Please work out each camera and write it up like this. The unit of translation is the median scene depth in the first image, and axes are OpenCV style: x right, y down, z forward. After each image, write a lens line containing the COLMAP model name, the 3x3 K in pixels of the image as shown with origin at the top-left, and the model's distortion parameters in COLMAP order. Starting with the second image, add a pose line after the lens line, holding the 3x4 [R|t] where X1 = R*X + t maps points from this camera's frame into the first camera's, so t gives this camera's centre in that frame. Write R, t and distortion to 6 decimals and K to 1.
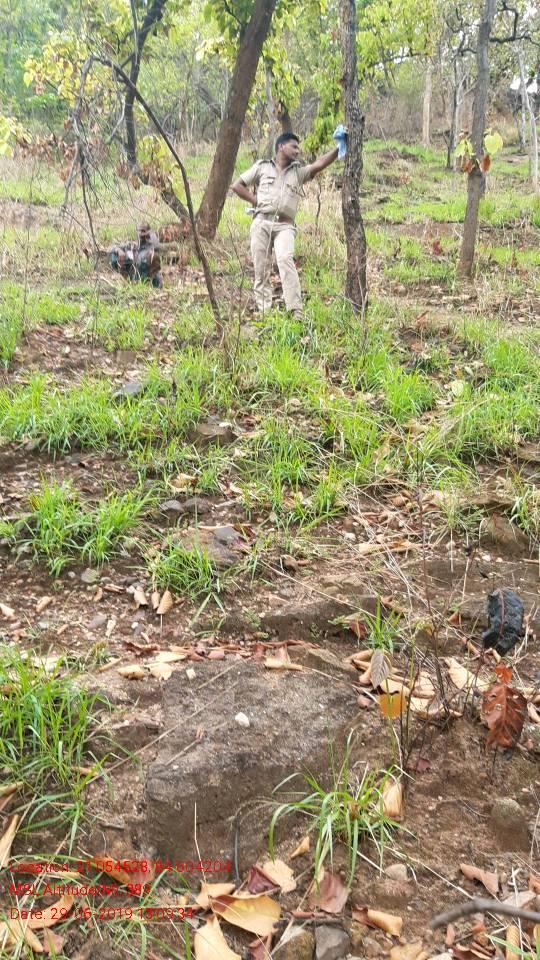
lens RADIAL K [[731.7, 0, 275.7], [0, 731.7, 485.5], [0, 0, 1]] dist [0.054074, -0.141991]
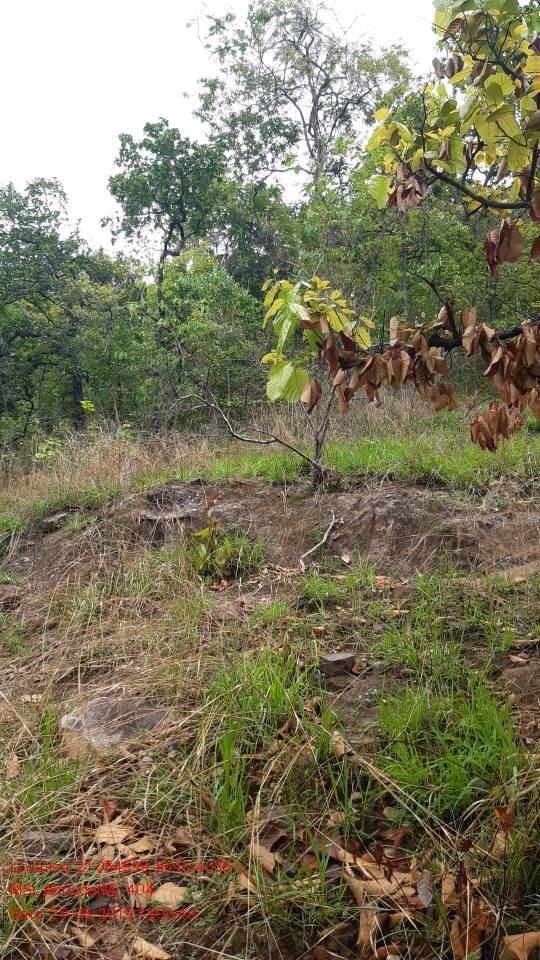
lens RADIAL K [[731.7, 0, 275.7], [0, 731.7, 485.5], [0, 0, 1]] dist [0.054074, -0.141991]
pose [[0.852685, -0.099586, -0.512846, -0.218249], [-0.045557, 0.963750, -0.262890, -0.330267], [0.520435, 0.247526, 0.817238, 0.743228]]
